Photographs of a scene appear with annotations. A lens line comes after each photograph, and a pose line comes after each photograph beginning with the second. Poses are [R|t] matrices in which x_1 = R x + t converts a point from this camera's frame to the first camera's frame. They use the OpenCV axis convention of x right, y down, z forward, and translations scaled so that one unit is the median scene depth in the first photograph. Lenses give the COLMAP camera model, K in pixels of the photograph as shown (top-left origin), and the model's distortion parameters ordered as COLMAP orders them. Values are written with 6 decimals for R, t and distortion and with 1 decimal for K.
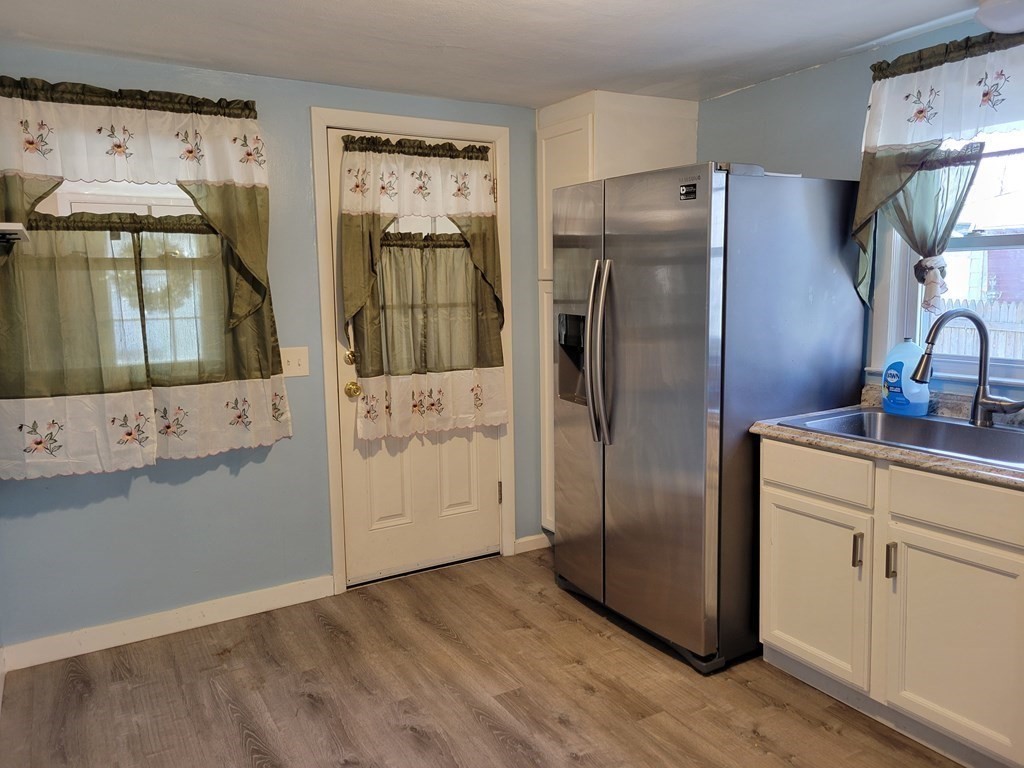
lens RADIAL K [[784.7, 0, 506.6], [0, 784.7, 383.6], [0, 0, 1]] dist [0.077350, -0.086501]
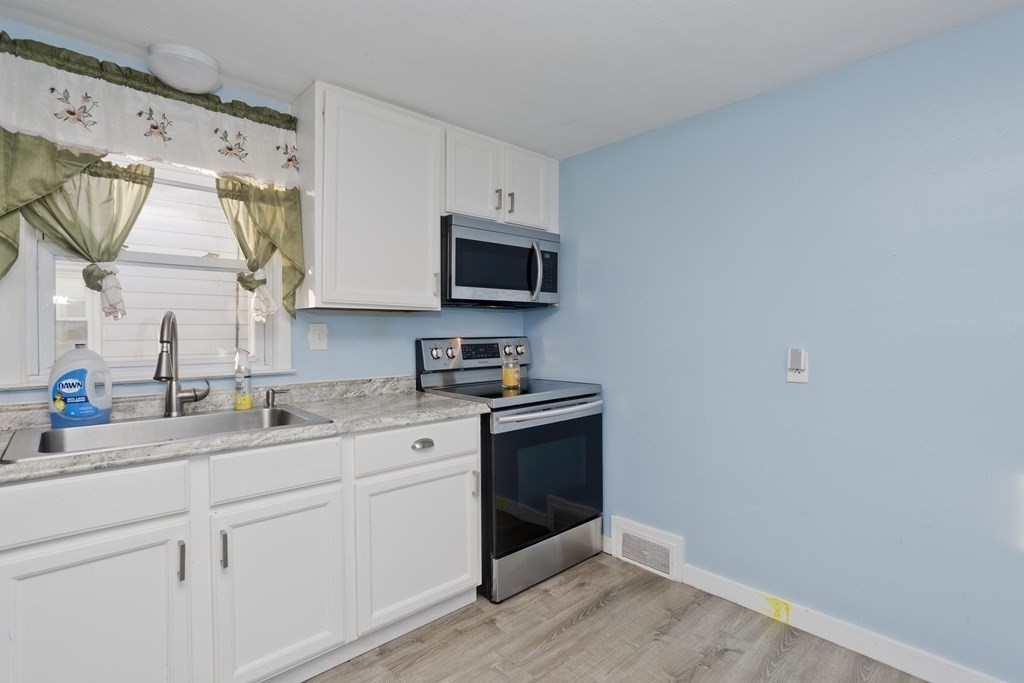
lens RADIAL K [[500.7, 0, 514.2], [0, 500.7, 338.1], [0, 0, 1]] dist [-0.049270, 0.034685]
pose [[-0.211192, 0.004907, 0.977432, -0.190897], [0.131405, 0.991052, 0.023417, -0.010848], [-0.968571, 0.133385, -0.209947, 0.657509]]
